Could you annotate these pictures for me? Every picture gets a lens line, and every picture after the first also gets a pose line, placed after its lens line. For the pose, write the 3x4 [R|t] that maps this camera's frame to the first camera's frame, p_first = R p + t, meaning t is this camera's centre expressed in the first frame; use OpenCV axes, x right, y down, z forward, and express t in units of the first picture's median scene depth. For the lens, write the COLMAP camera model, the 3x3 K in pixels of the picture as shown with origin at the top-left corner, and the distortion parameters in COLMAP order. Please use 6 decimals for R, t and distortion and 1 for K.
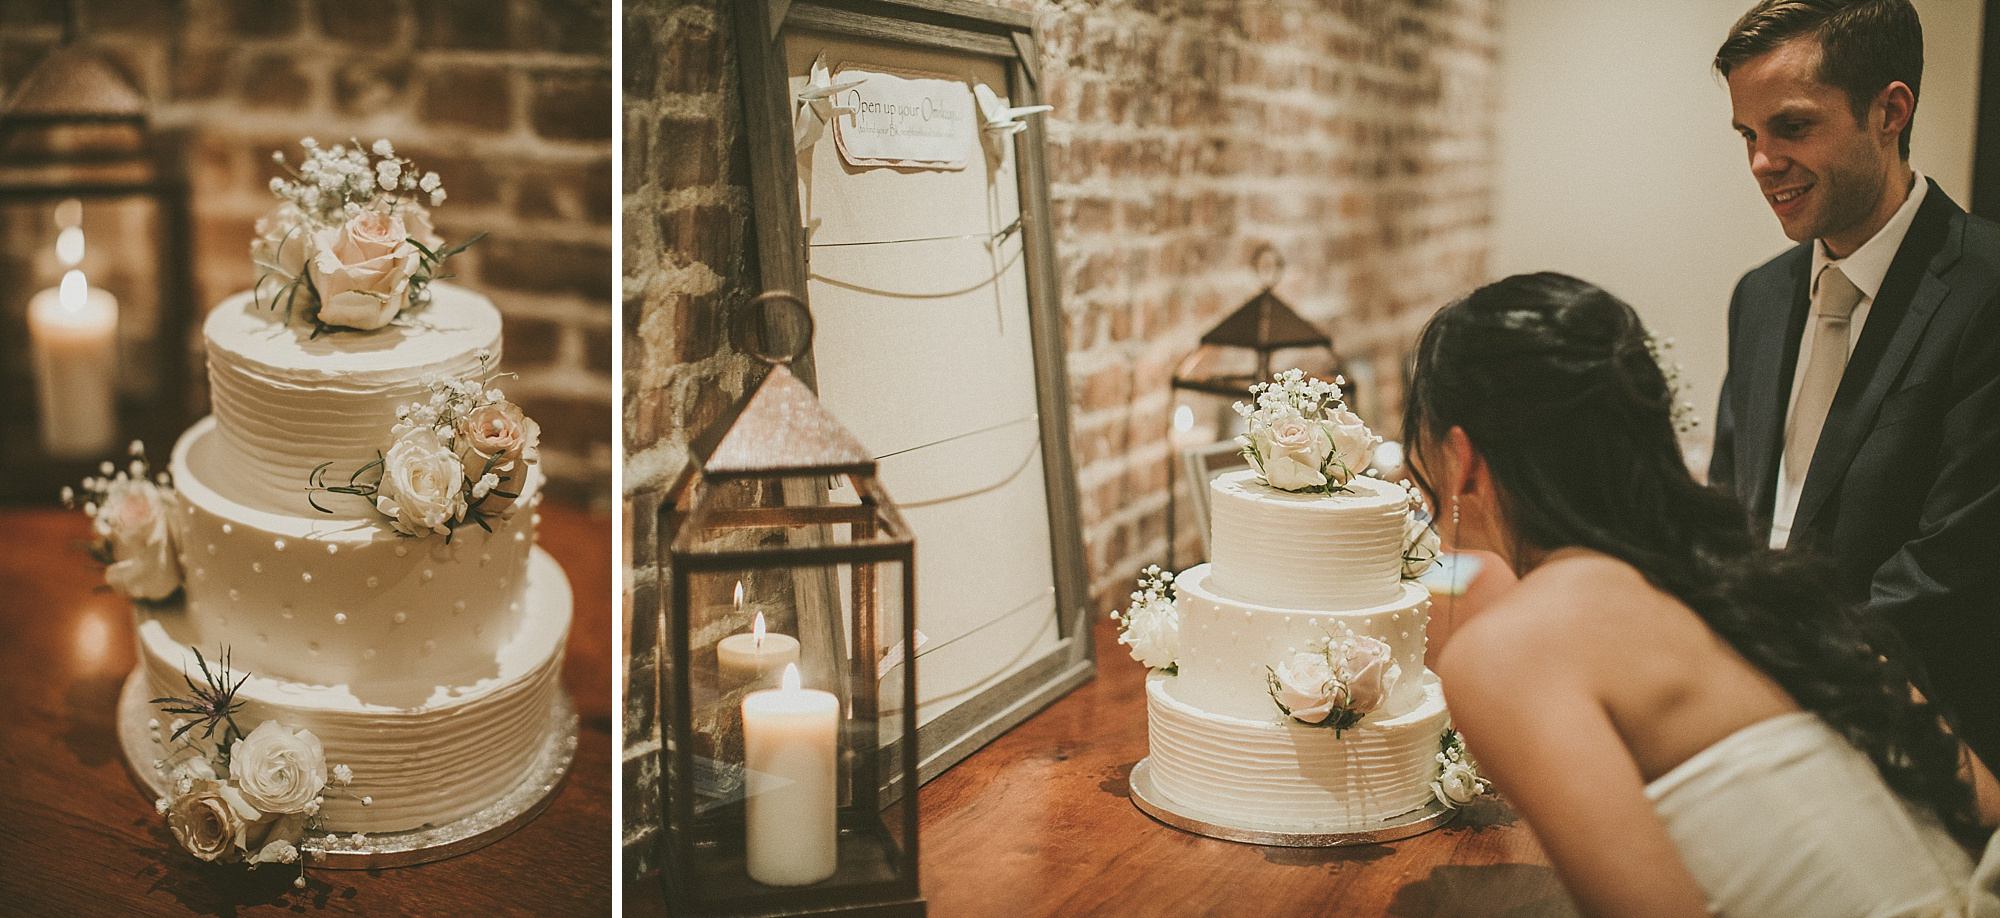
lens RADIAL K [[2176.1, 0, 1000.4], [0, 2176.1, 455.2], [0, 0, 1]] dist [-0.148785, 0.000000]
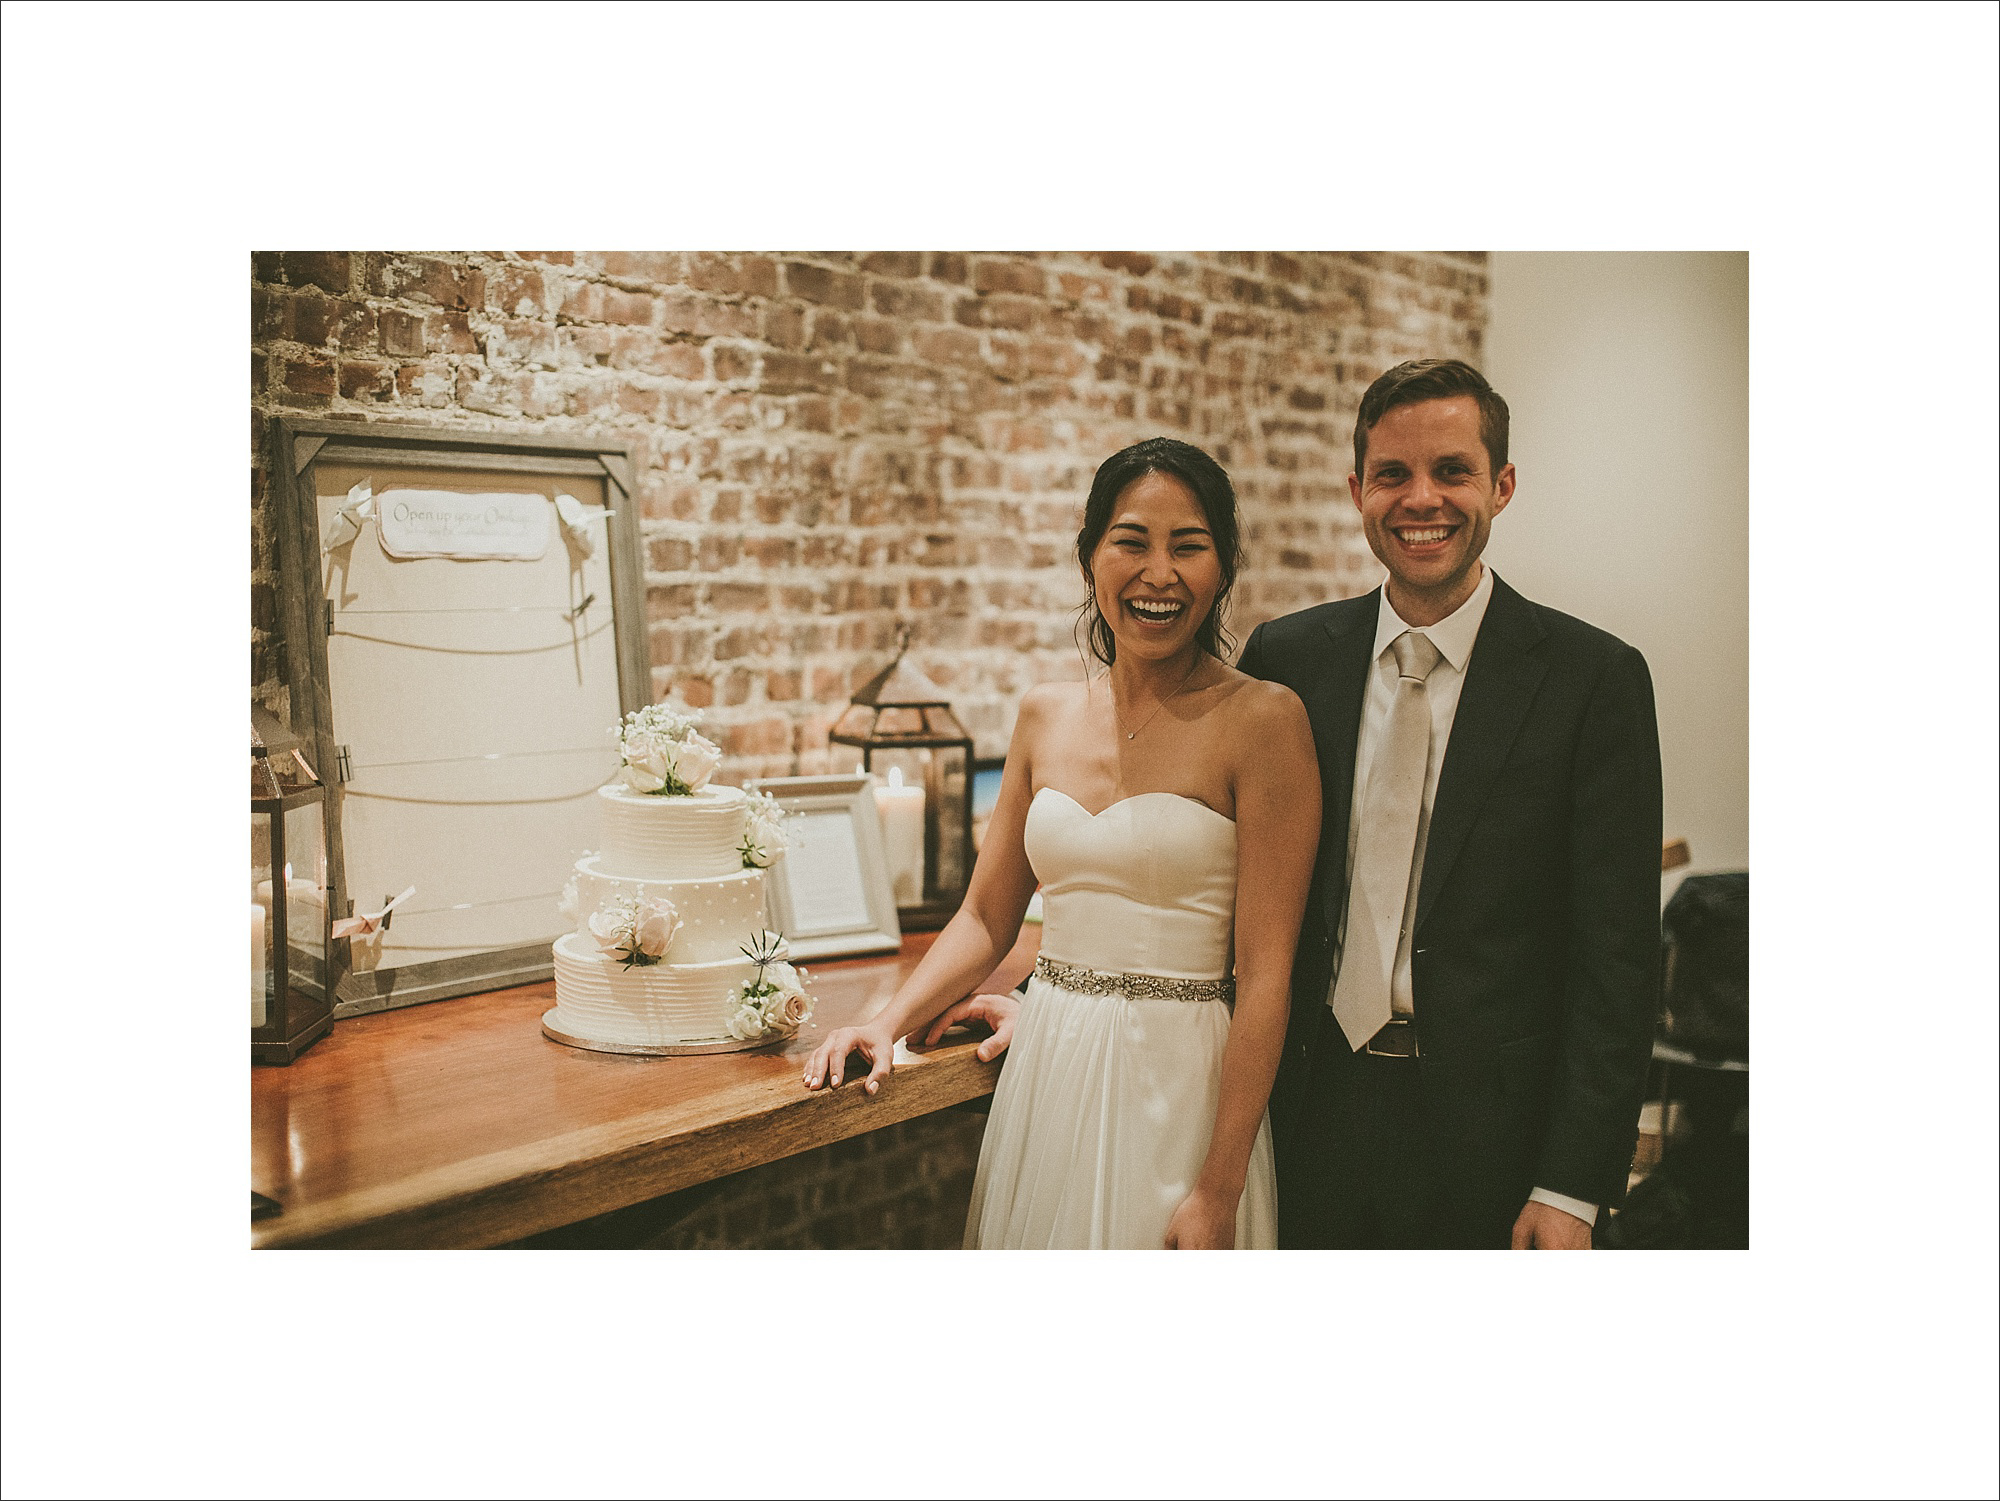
lens RADIAL K [[2809.4, 0, 999.7], [0, 2809.4, 752.5], [0, 0, 1]] dist [-0.141396, 0.000000]
pose [[0.914750, 0.016911, -0.403666, 0.834162], [-0.047218, 0.996752, -0.065241, 0.076363], [0.401252, 0.078740, 0.912577, -0.401543]]
